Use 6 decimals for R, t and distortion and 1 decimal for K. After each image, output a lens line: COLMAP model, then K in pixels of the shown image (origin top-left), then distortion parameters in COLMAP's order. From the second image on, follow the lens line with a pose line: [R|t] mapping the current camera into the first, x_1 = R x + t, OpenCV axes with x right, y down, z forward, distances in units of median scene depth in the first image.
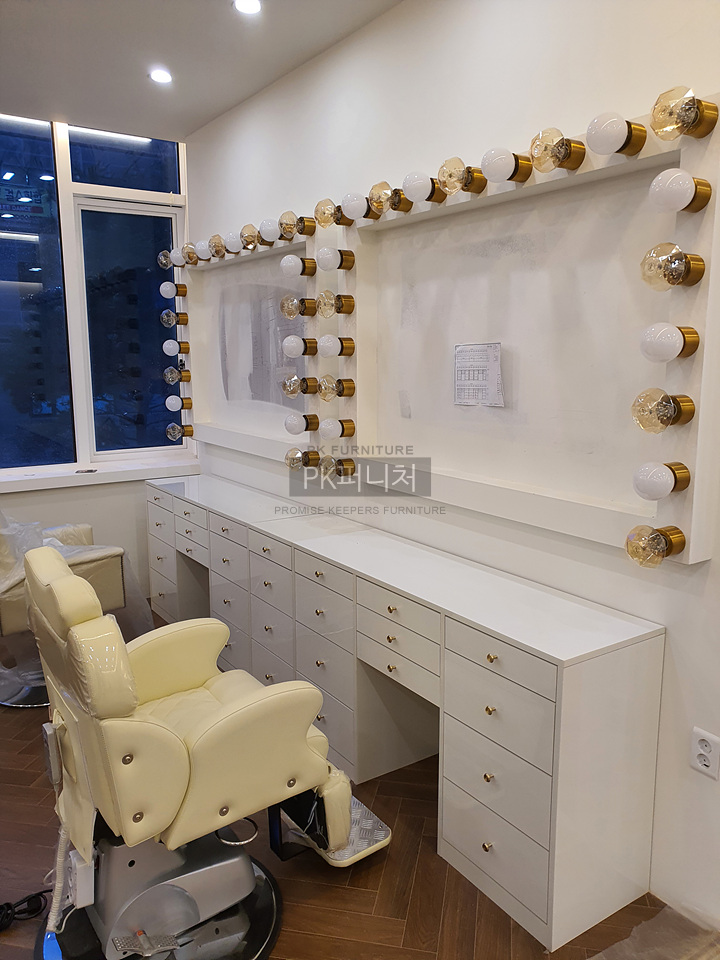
lens RADIAL K [[748.4, 0, 357.5], [0, 748.4, 483.8], [0, 0, 1]] dist [0.047523, -0.024881]
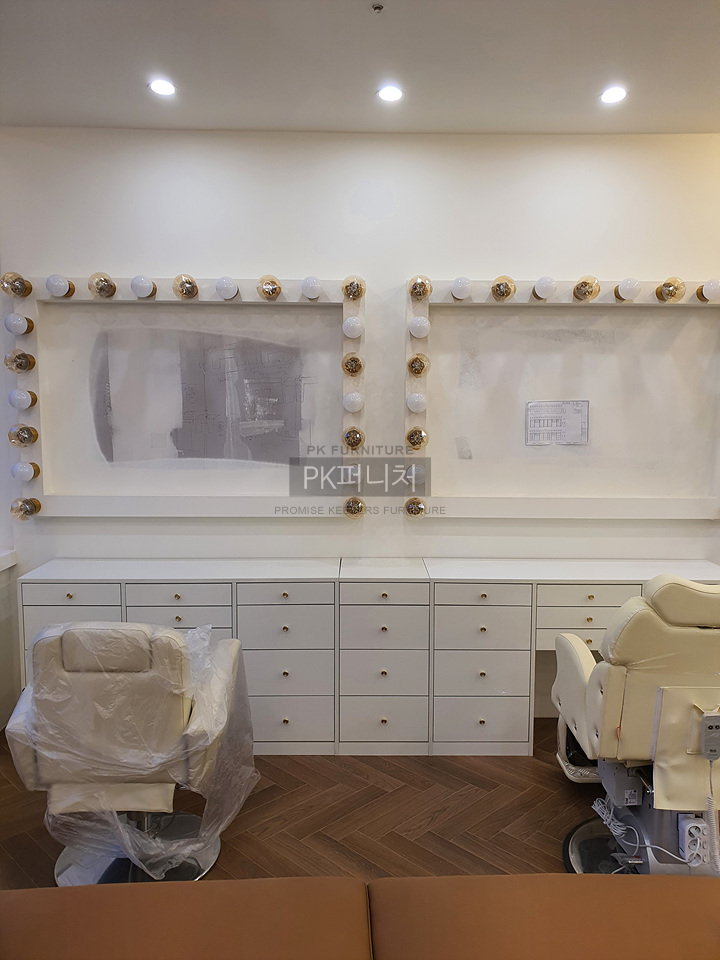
lens RADIAL K [[748.4, 0, 357.3], [0, 748.4, 476.8], [0, 0, 1]] dist [0.047523, -0.024881]
pose [[0.555627, -0.089676, 0.826582, -1.143196], [0.138909, 0.990205, 0.014053, -0.110012], [-0.819746, 0.107011, 0.562641, 0.495169]]
